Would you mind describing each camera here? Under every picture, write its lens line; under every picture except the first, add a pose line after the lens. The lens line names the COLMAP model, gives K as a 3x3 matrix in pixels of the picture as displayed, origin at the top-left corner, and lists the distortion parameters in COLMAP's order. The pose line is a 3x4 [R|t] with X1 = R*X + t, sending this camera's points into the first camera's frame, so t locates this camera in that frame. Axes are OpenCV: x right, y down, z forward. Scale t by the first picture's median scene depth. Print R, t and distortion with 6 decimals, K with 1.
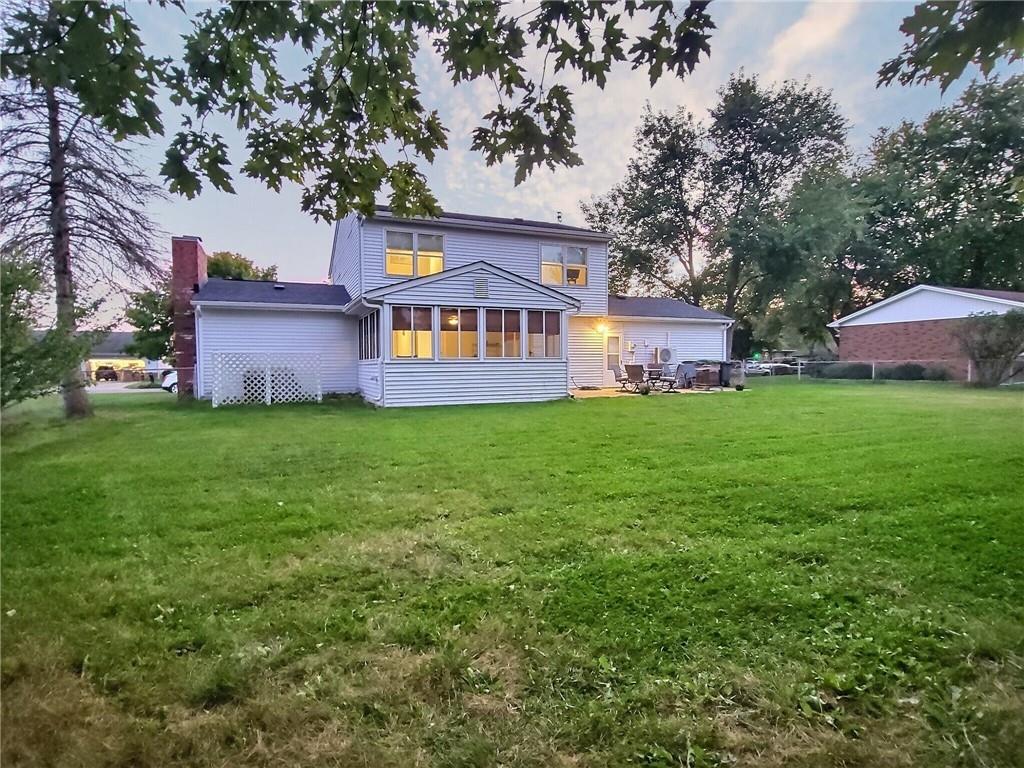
lens RADIAL K [[542.6, 0, 506.0], [0, 542.6, 394.2], [0, 0, 1]] dist [-0.002236, 0.000213]
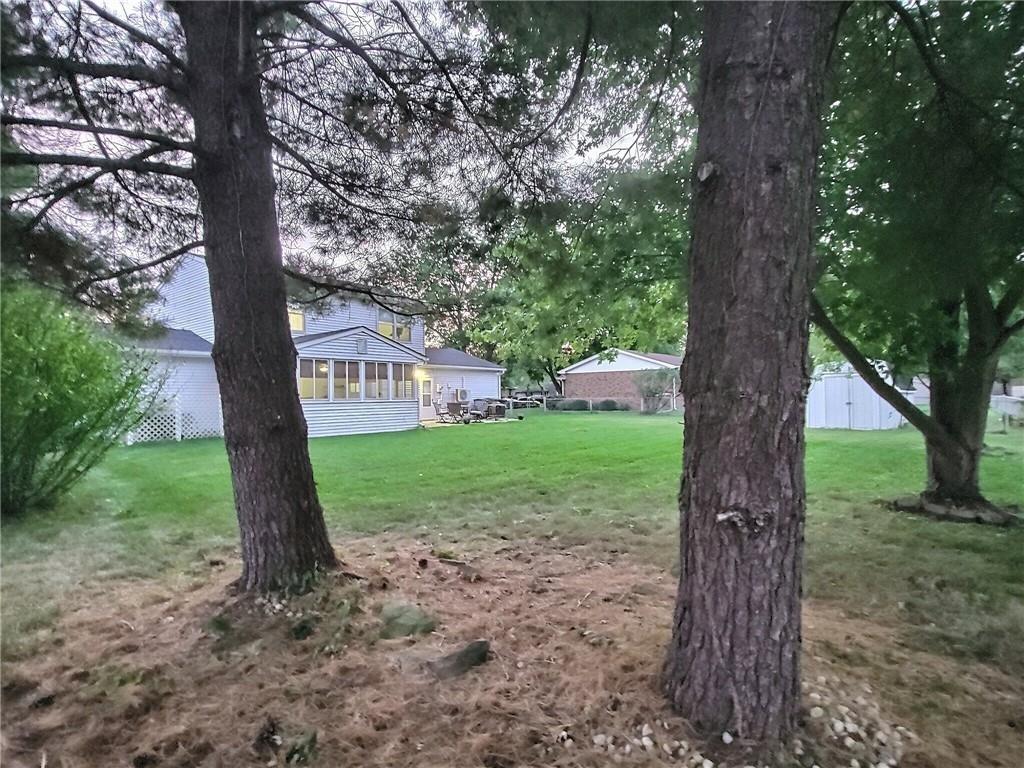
lens RADIAL K [[542.6, 0, 506.0], [0, 542.6, 394.2], [0, 0, 1]] dist [-0.002236, 0.000213]
pose [[0.883643, -0.000671, 0.468160, -0.262278], [0.030816, 0.997914, -0.056733, 0.005452], [-0.467145, 0.064558, 0.881821, -0.238358]]
